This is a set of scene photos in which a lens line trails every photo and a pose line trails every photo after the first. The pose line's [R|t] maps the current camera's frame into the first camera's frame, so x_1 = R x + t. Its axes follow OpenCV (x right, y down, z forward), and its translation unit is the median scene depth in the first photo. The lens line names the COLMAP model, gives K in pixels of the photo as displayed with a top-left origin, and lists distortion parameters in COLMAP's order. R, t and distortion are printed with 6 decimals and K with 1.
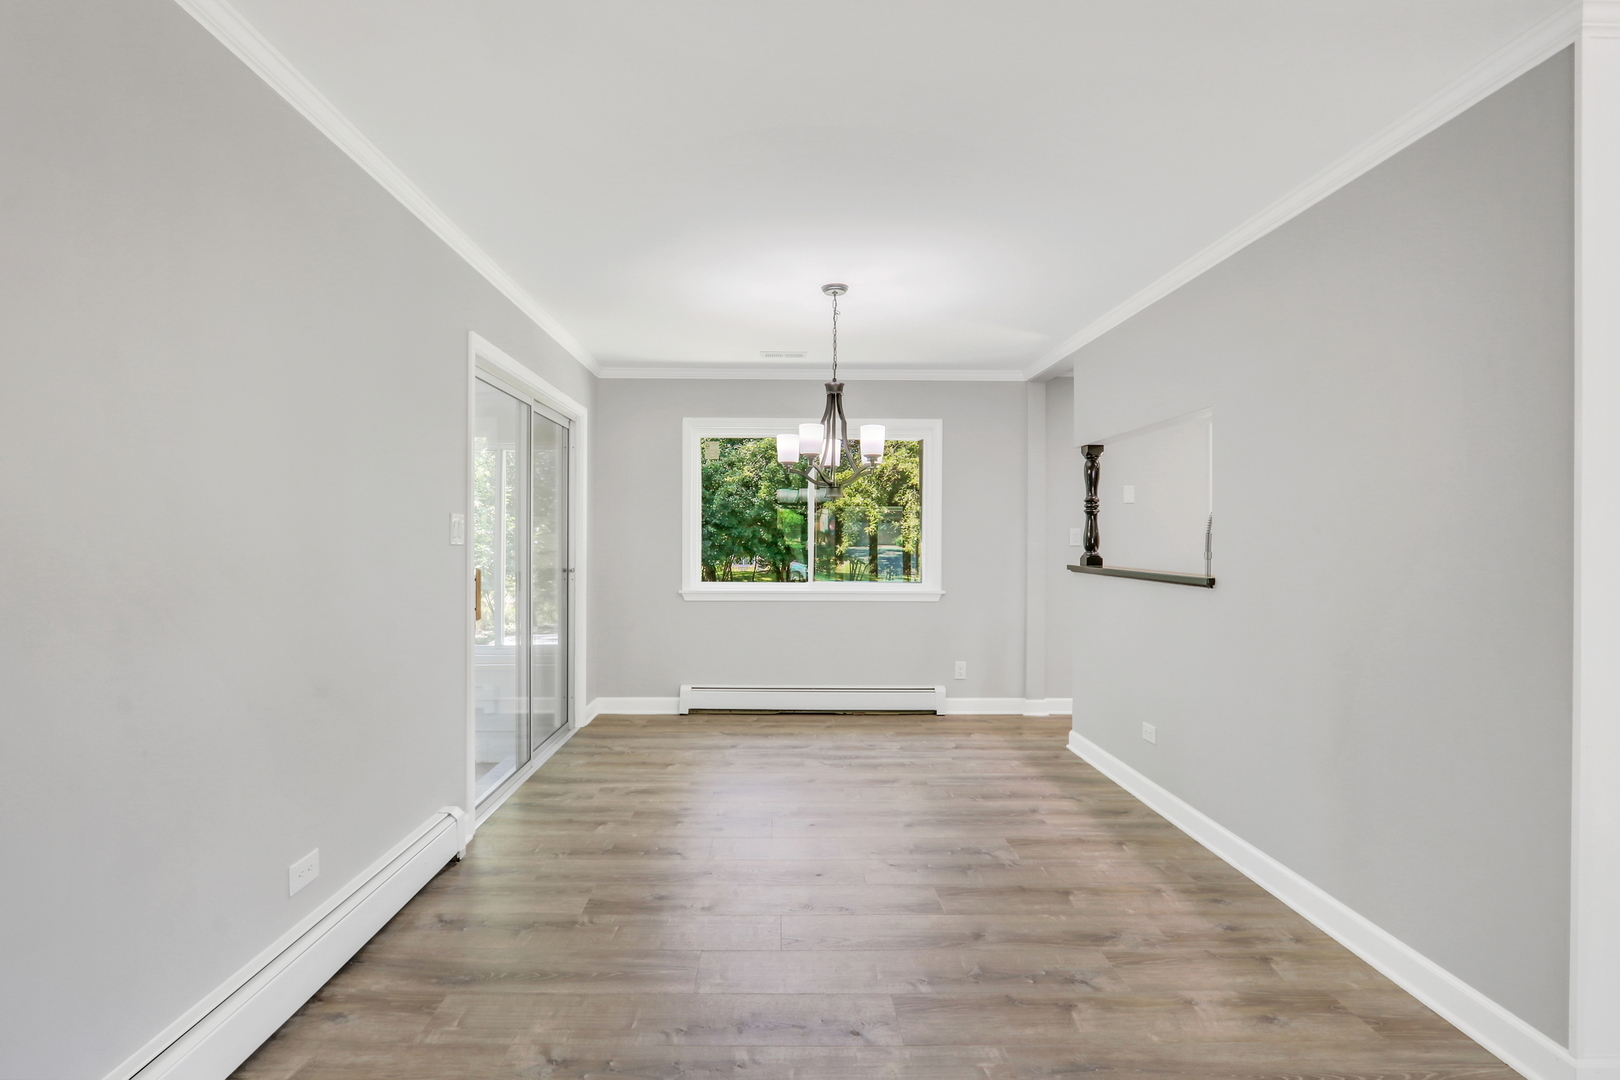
lens RADIAL K [[810.7, 0, 799.4], [0, 810.7, 538.8], [0, 0, 1]] dist [-0.031253, 0.000364]
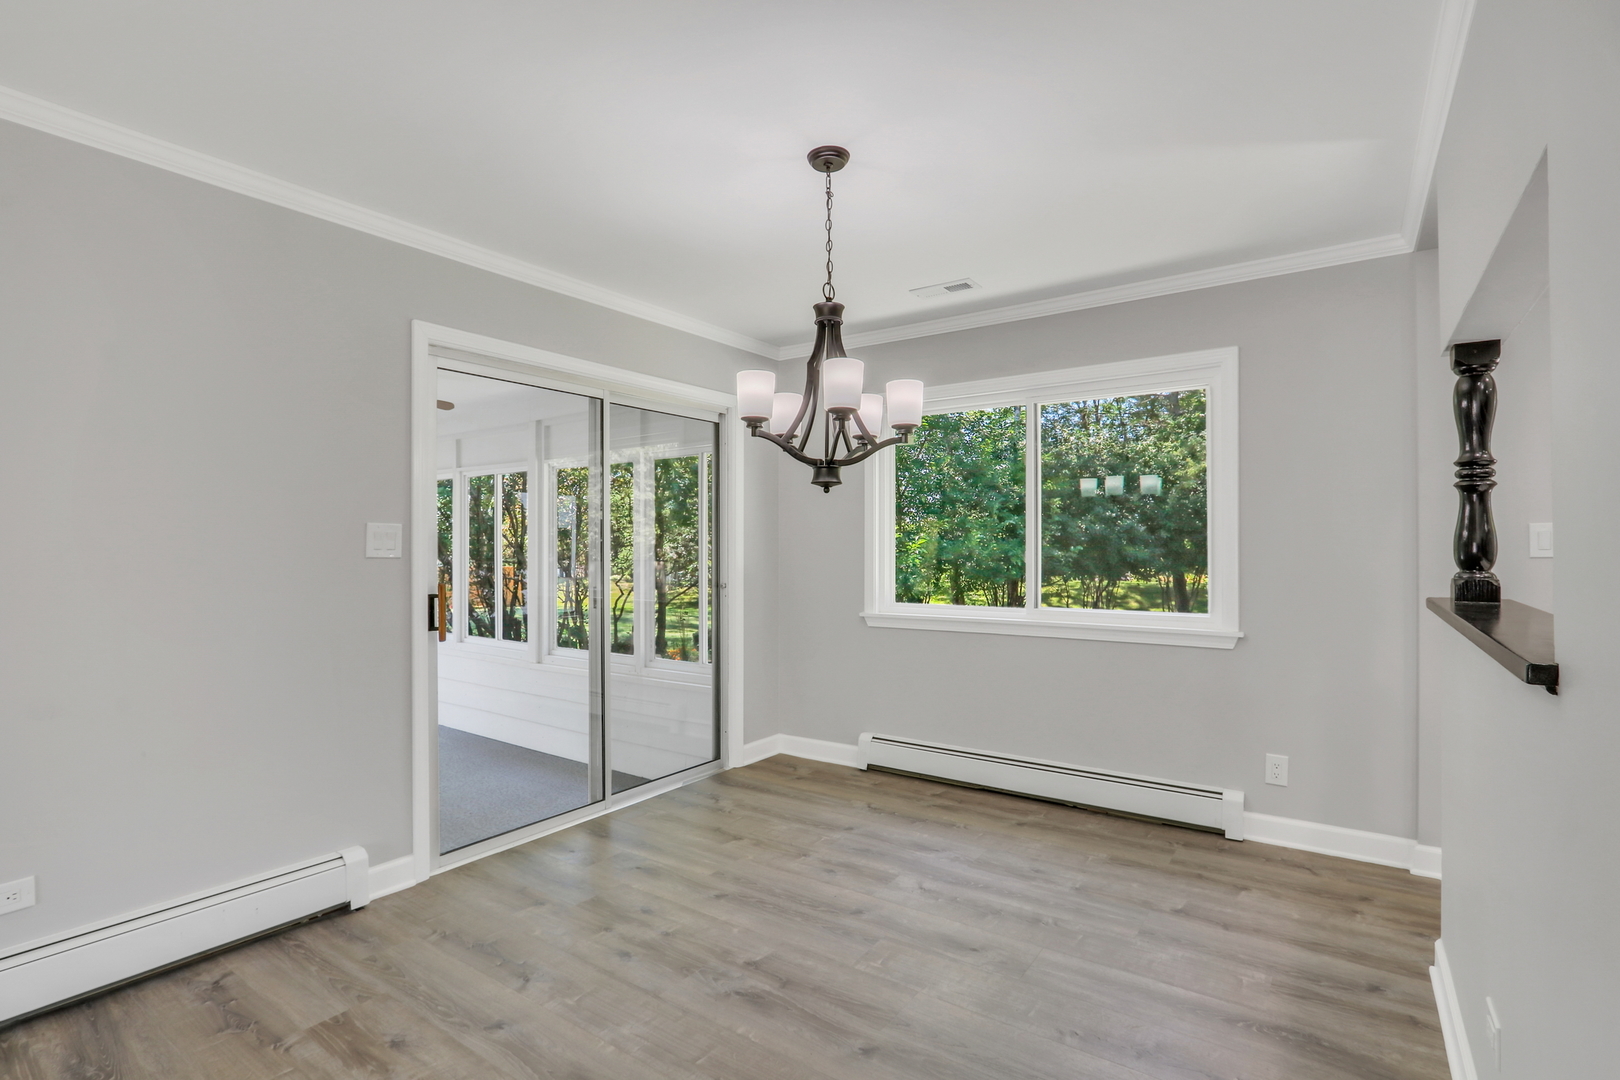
lens RADIAL K [[803.8, 0, 790.1], [0, 803.8, 539.9], [0, 0, 1]] dist [-0.019504, 0.000950]
pose [[0.786026, -0.011408, -0.618089, 0.405257], [0.005931, 0.999923, -0.010913, 0.000542], [0.618165, 0.004912, 0.786033, 0.476357]]
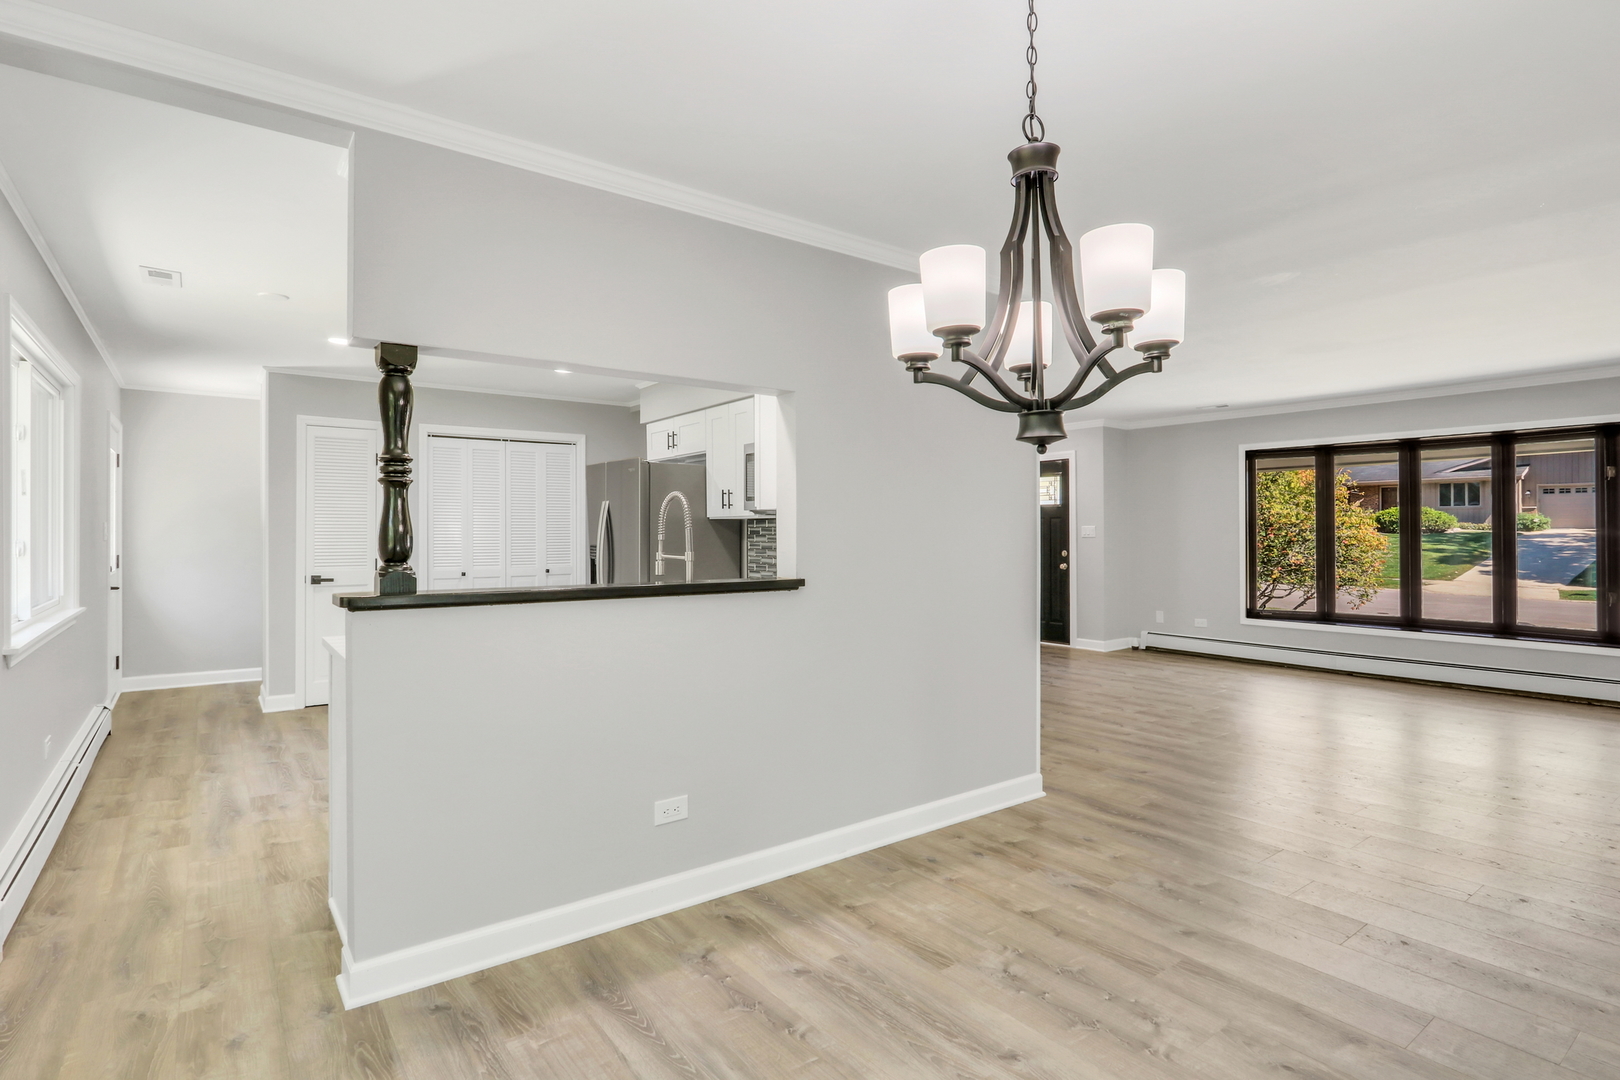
lens RADIAL K [[810.7, 0, 799.4], [0, 810.7, 538.8], [0, 0, 1]] dist [-0.031253, 0.000364]
pose [[-0.571013, -0.008902, 0.820893, -0.205653], [0.005156, 0.999883, 0.014429, -0.005758], [-0.820925, 0.012472, -0.570900, 1.297442]]
